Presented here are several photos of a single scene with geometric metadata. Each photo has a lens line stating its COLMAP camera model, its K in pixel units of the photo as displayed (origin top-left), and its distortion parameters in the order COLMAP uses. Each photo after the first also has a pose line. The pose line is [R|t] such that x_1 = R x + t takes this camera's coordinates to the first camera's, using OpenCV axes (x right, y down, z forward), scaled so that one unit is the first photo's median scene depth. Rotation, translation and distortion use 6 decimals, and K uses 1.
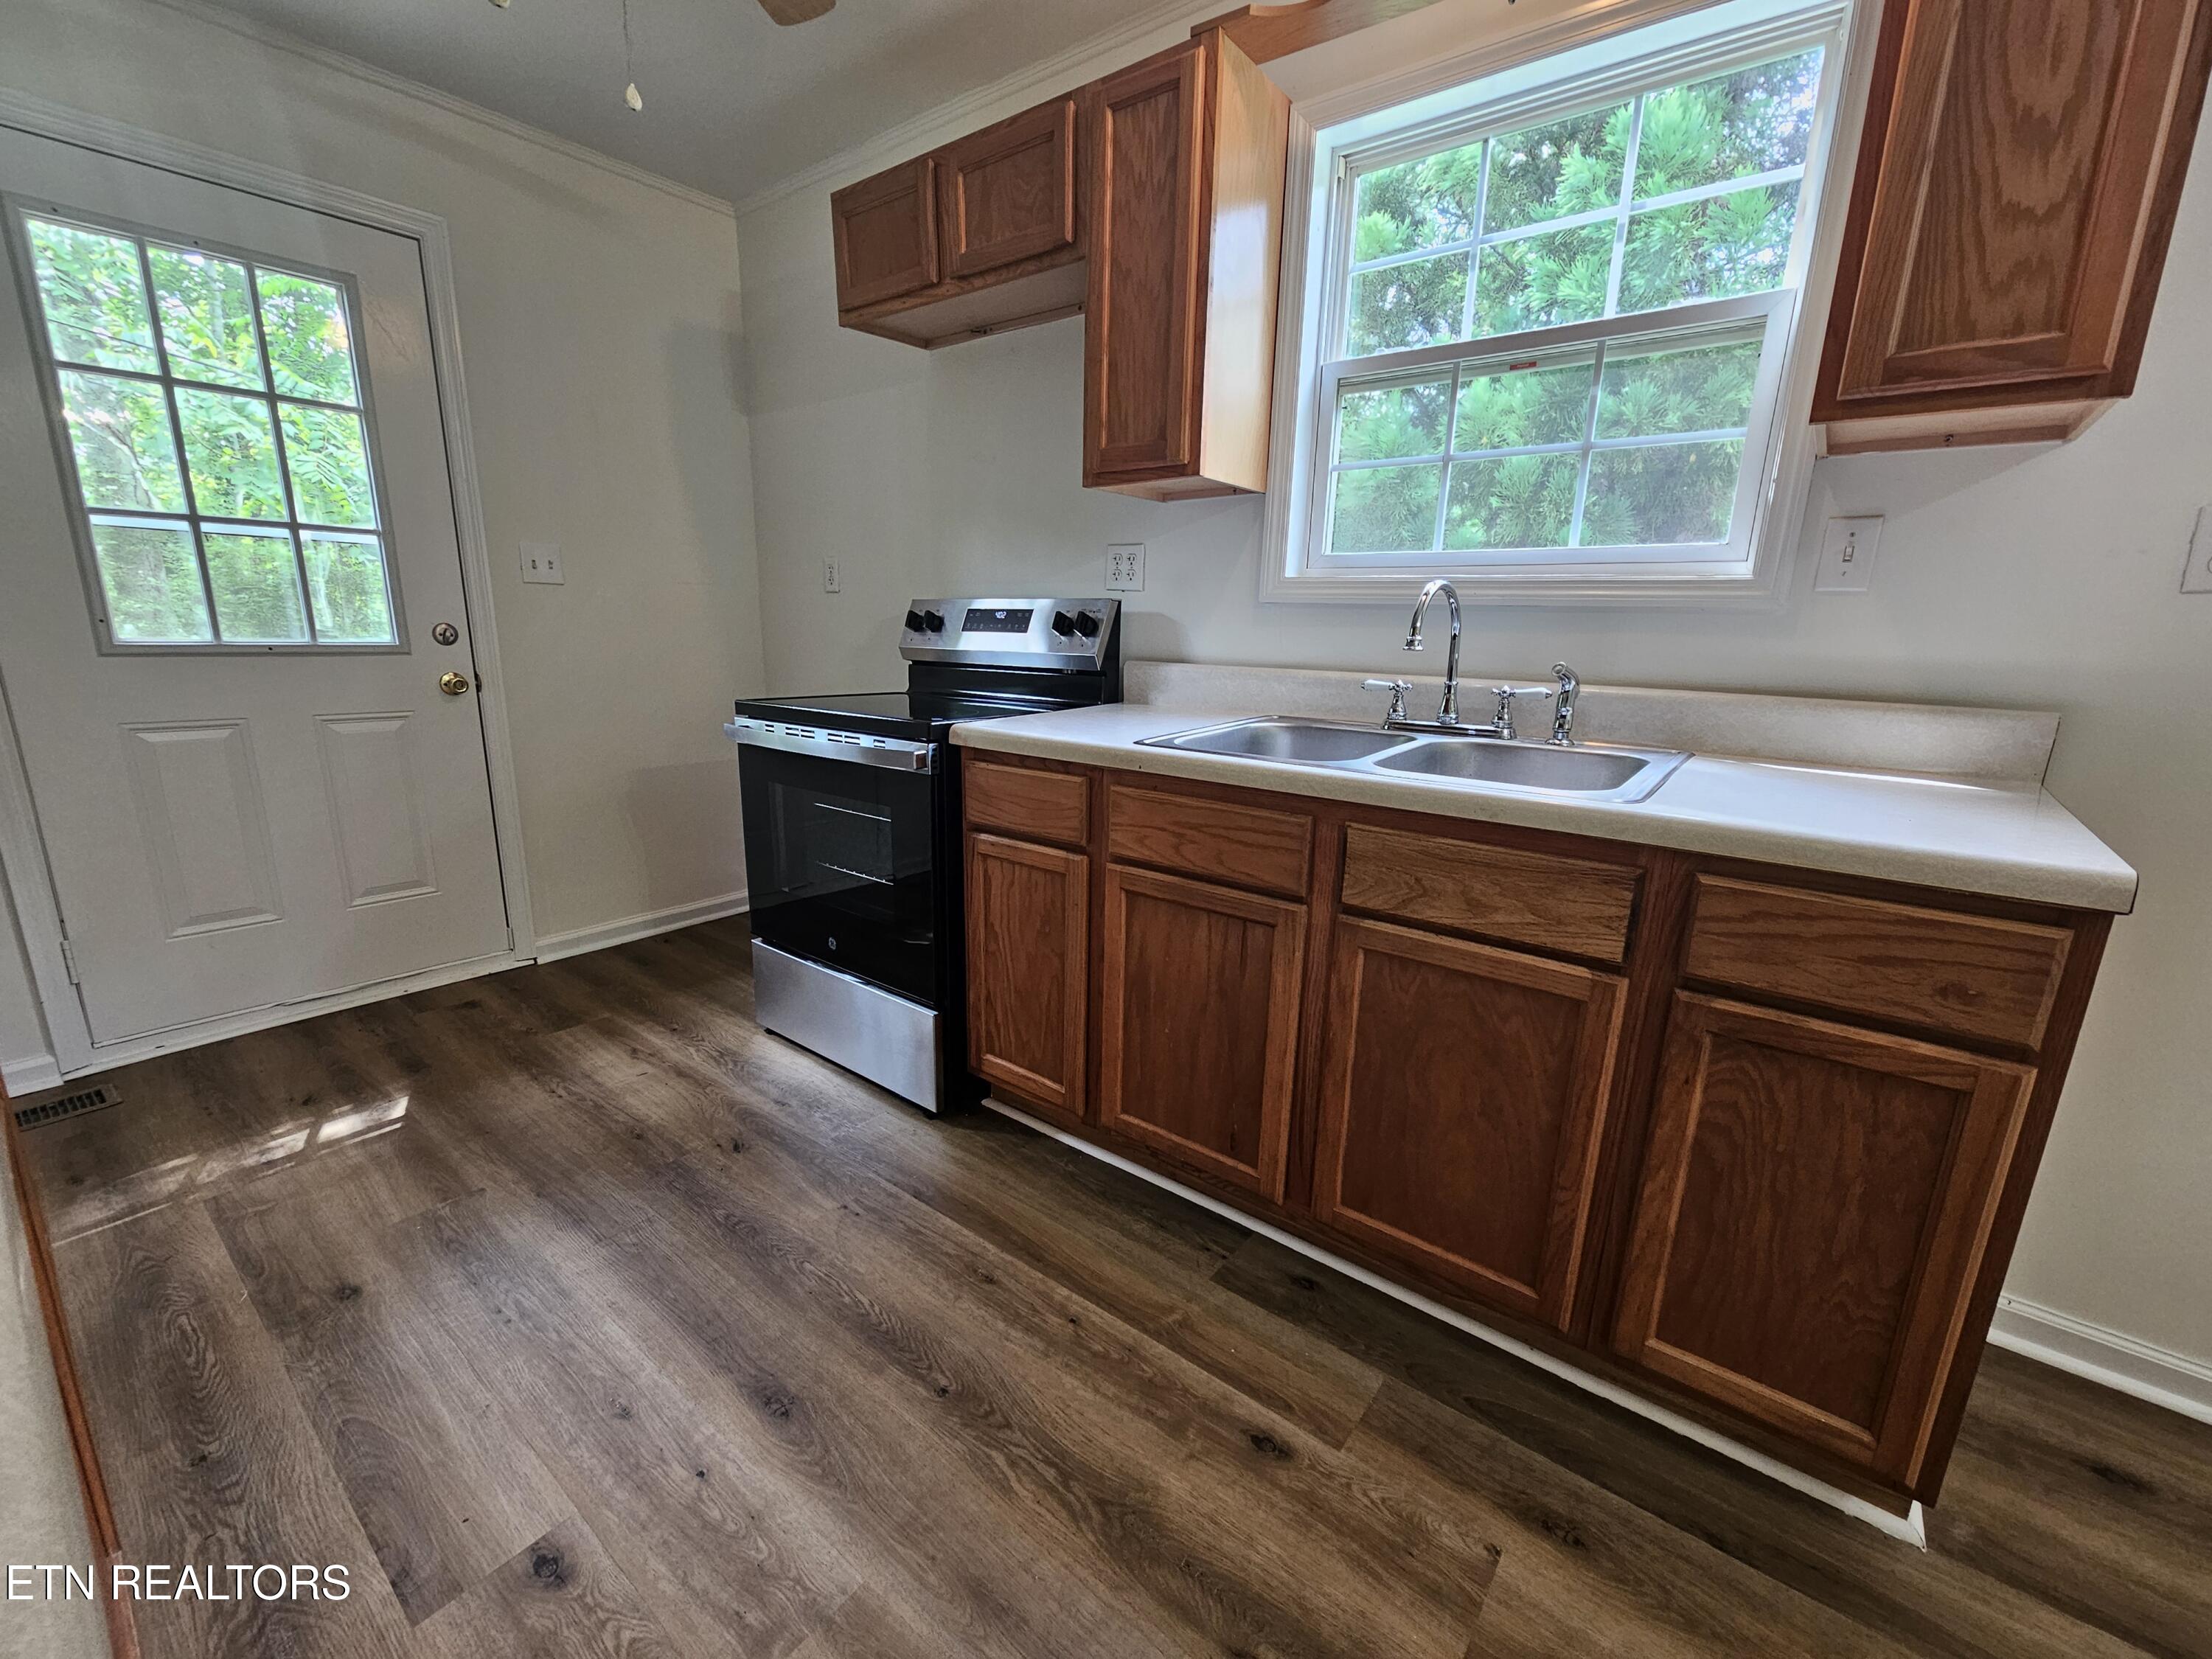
lens RADIAL K [[913.3, 0, 1094.4], [0, 913.3, 838.6], [0, 0, 1]] dist [0.002069, -0.001475]
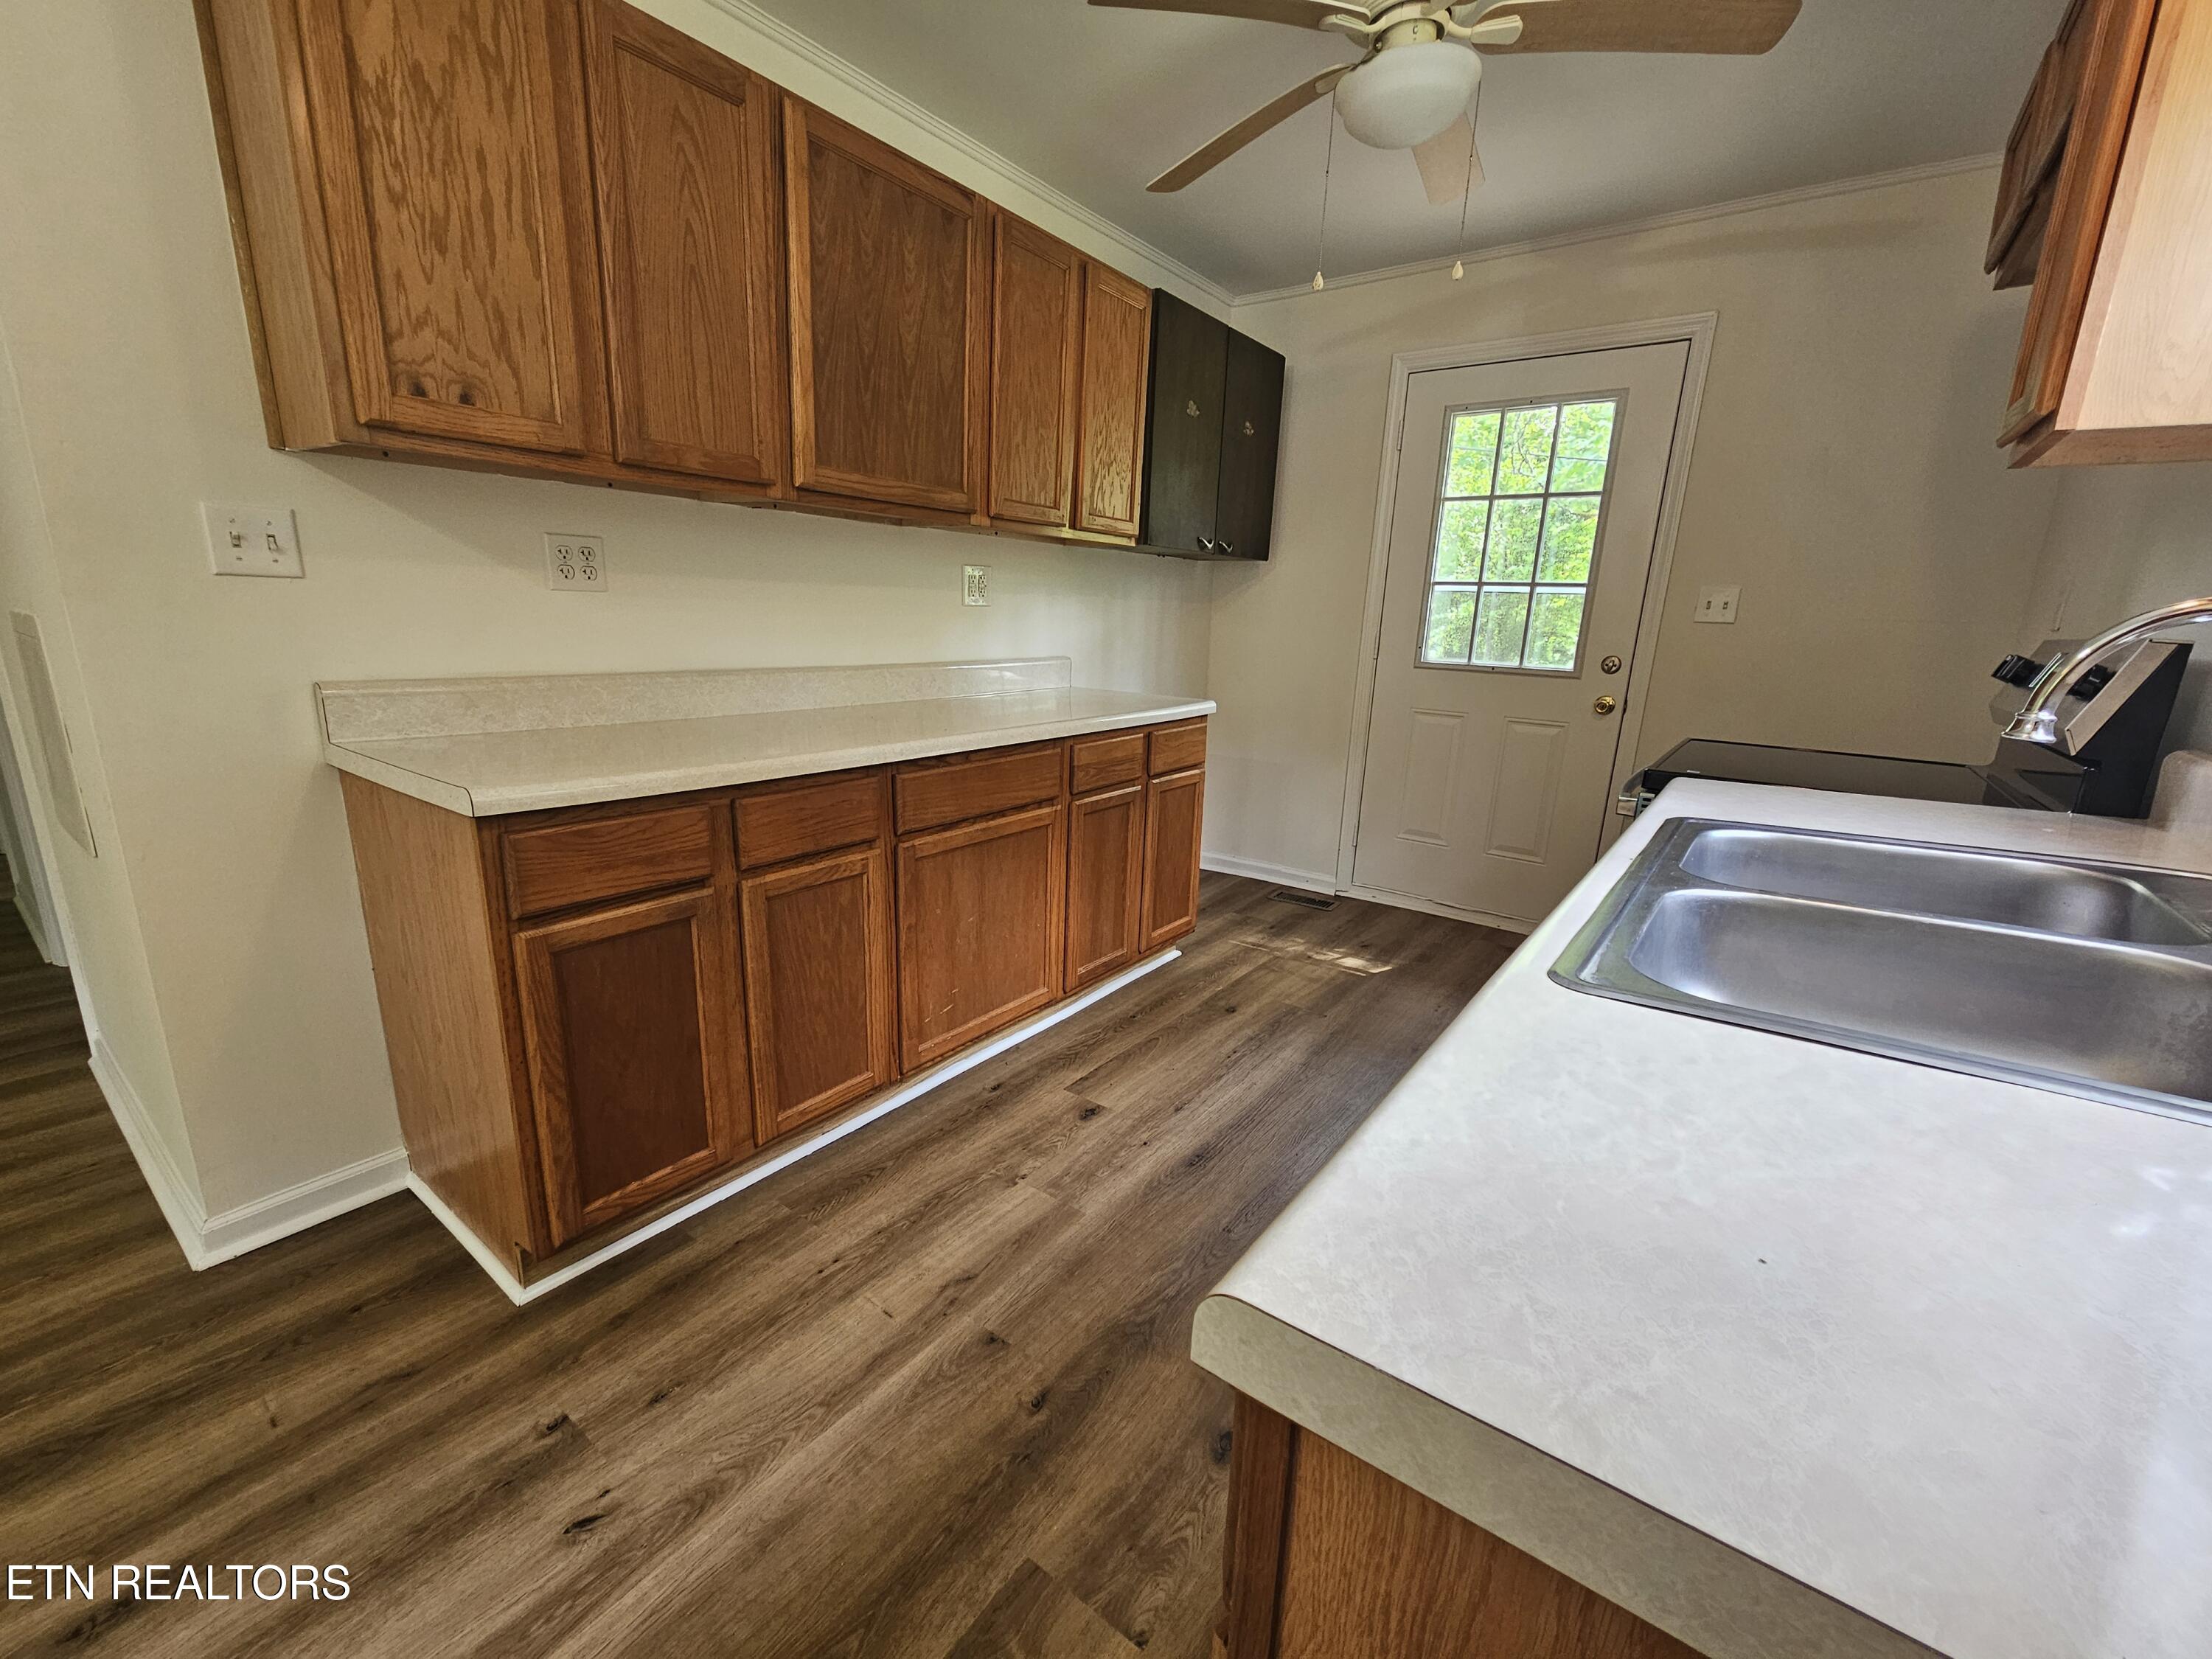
lens RADIAL K [[913.3, 0, 1098.3], [0, 913.3, 833.0], [0, 0, 1]] dist [0.002069, -0.001475]
pose [[0.031255, 0.213863, -0.976364, 0.681239], [-0.263734, 0.943986, 0.198328, -0.098008], [0.964089, 0.251301, 0.085907, 0.392658]]
